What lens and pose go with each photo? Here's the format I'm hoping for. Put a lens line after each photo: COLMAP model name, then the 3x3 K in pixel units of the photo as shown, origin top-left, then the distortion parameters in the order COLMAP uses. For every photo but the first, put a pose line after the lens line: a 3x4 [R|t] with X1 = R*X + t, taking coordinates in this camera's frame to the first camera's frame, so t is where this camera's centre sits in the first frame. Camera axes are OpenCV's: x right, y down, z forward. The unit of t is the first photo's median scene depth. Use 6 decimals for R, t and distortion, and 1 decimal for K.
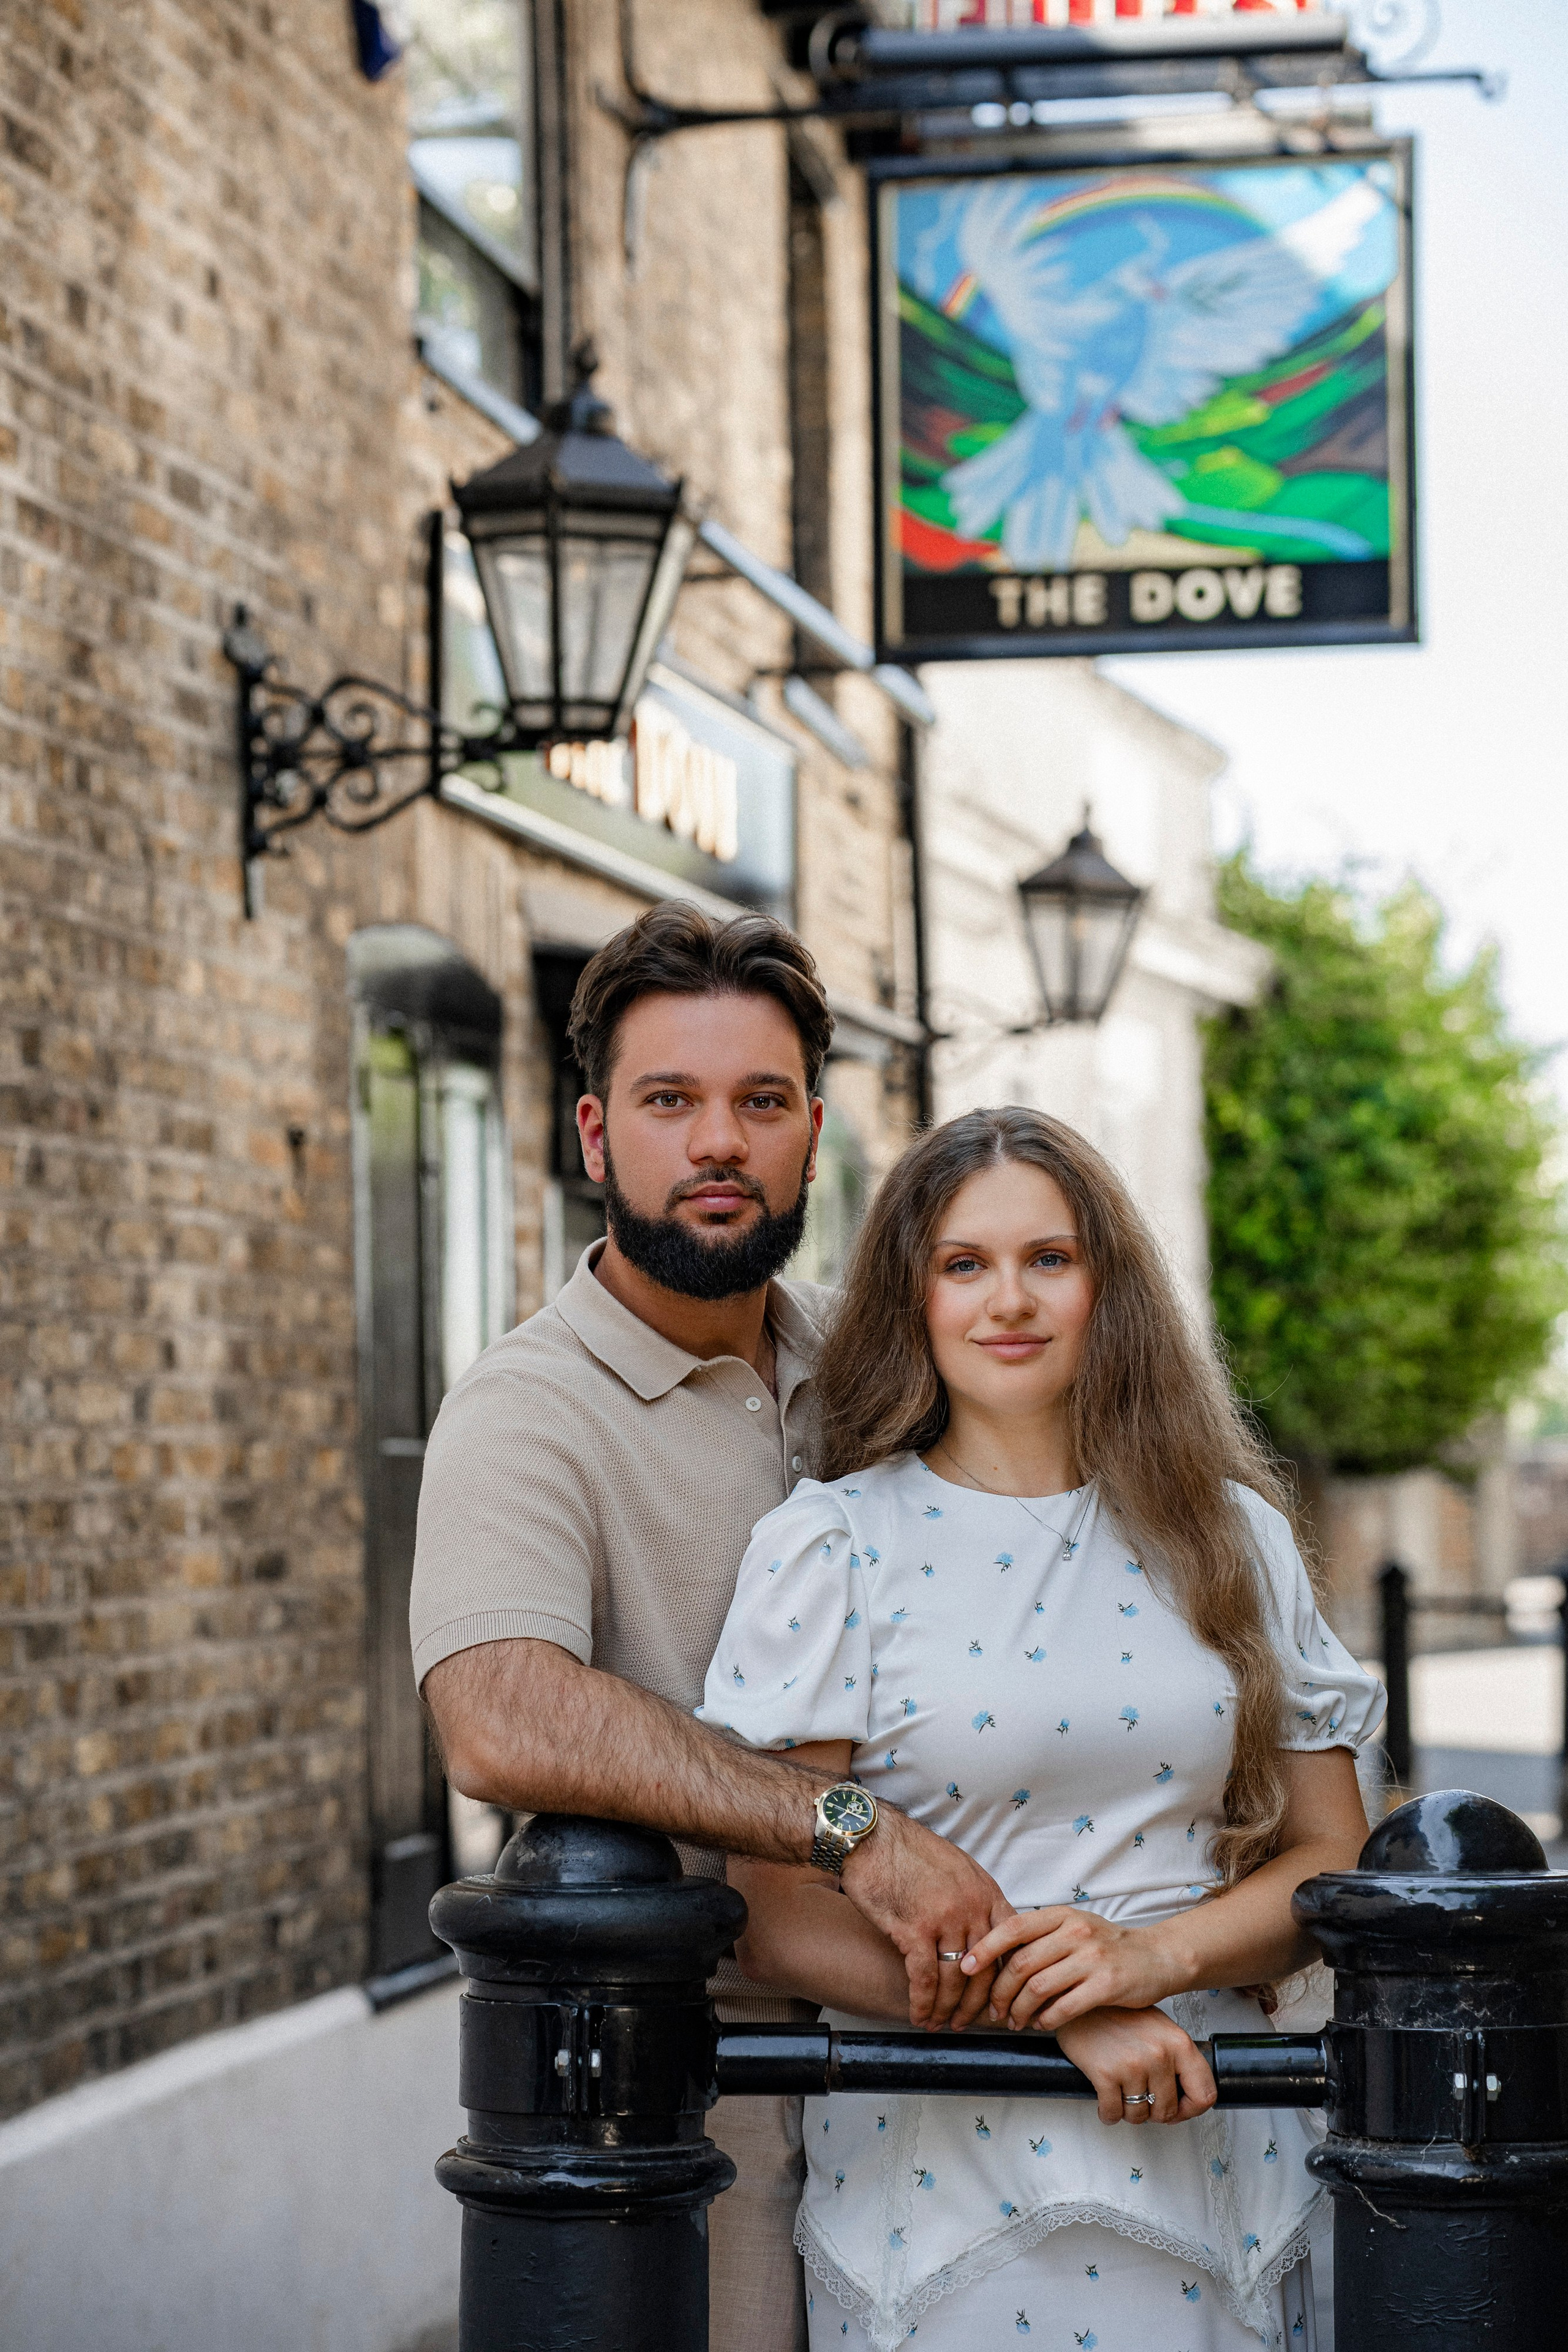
lens RADIAL K [[5739.9, 0, 962.9], [0, 5739.9, 1176.6], [0, 0, 1]] dist [0.140505, 0.148498]
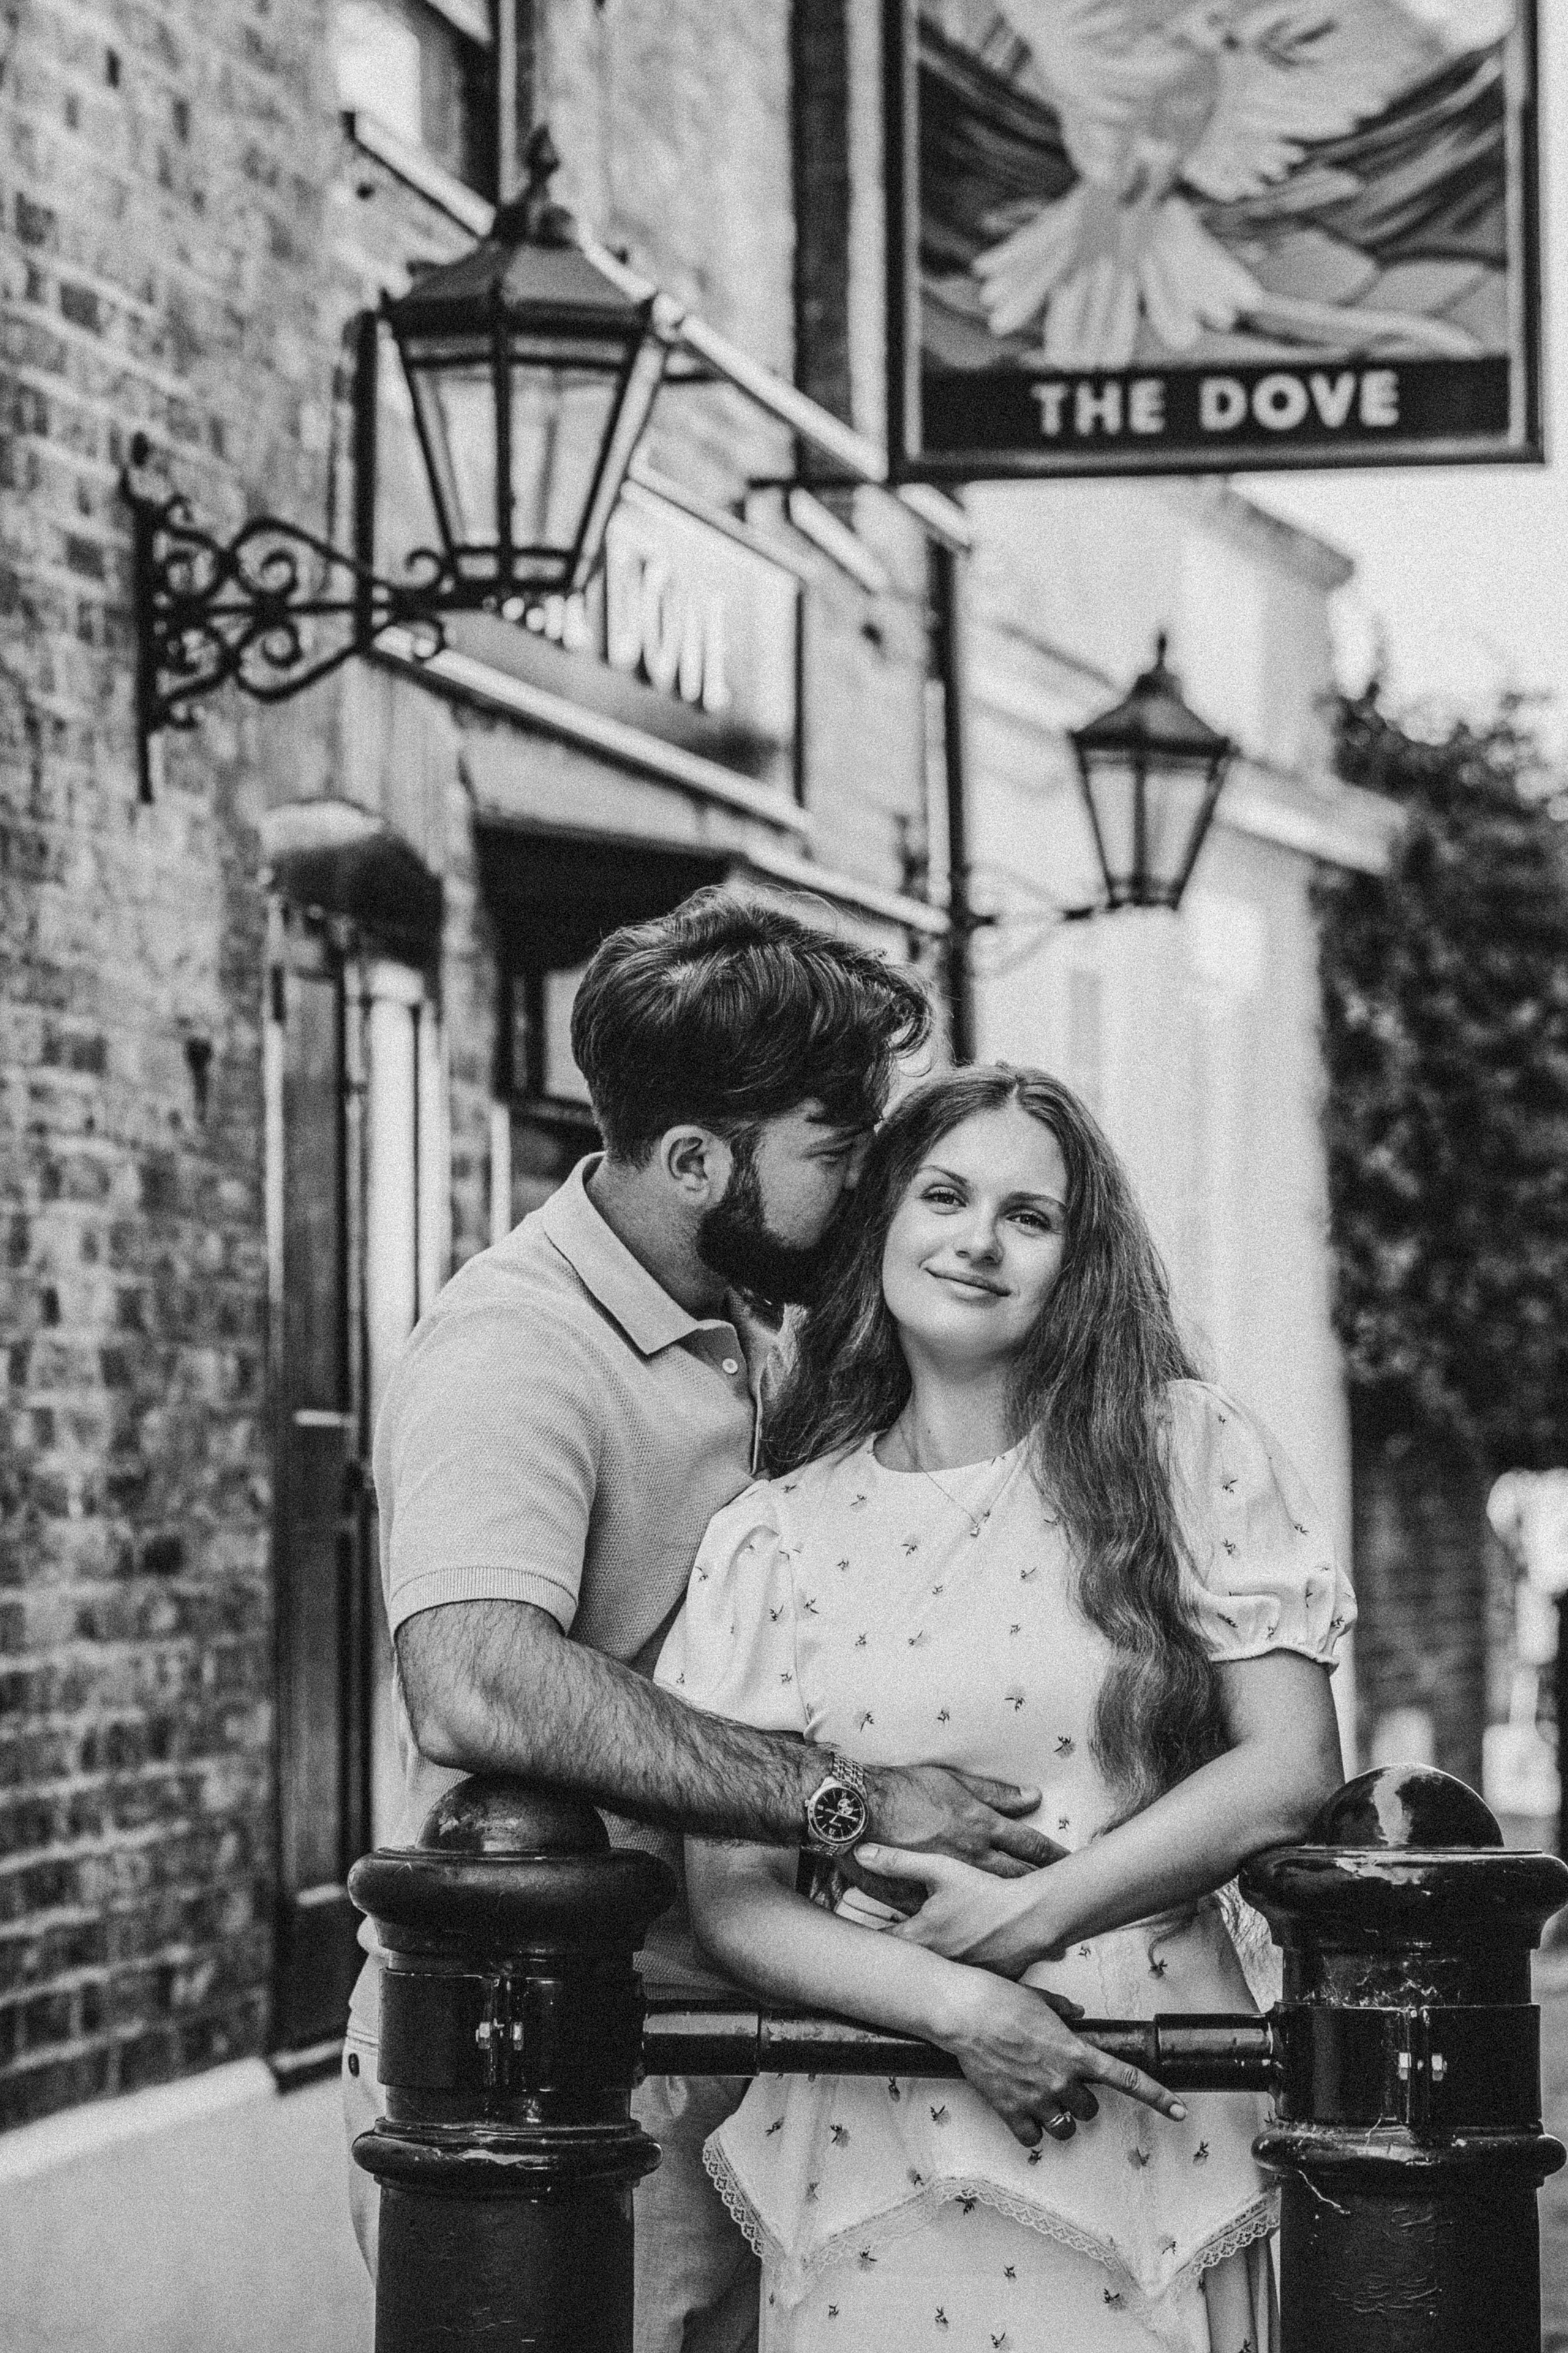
lens RADIAL K [[5714.7, 0, 783.1], [0, 5714.7, 886.4], [0, 0, 1]] dist [0.145956, -0.249622]
pose [[0.999828, 0.003906, -0.018104, -0.013191], [-0.004668, 0.999097, -0.042226, 0.003883], [0.017922, 0.042304, 0.998944, 0.145496]]
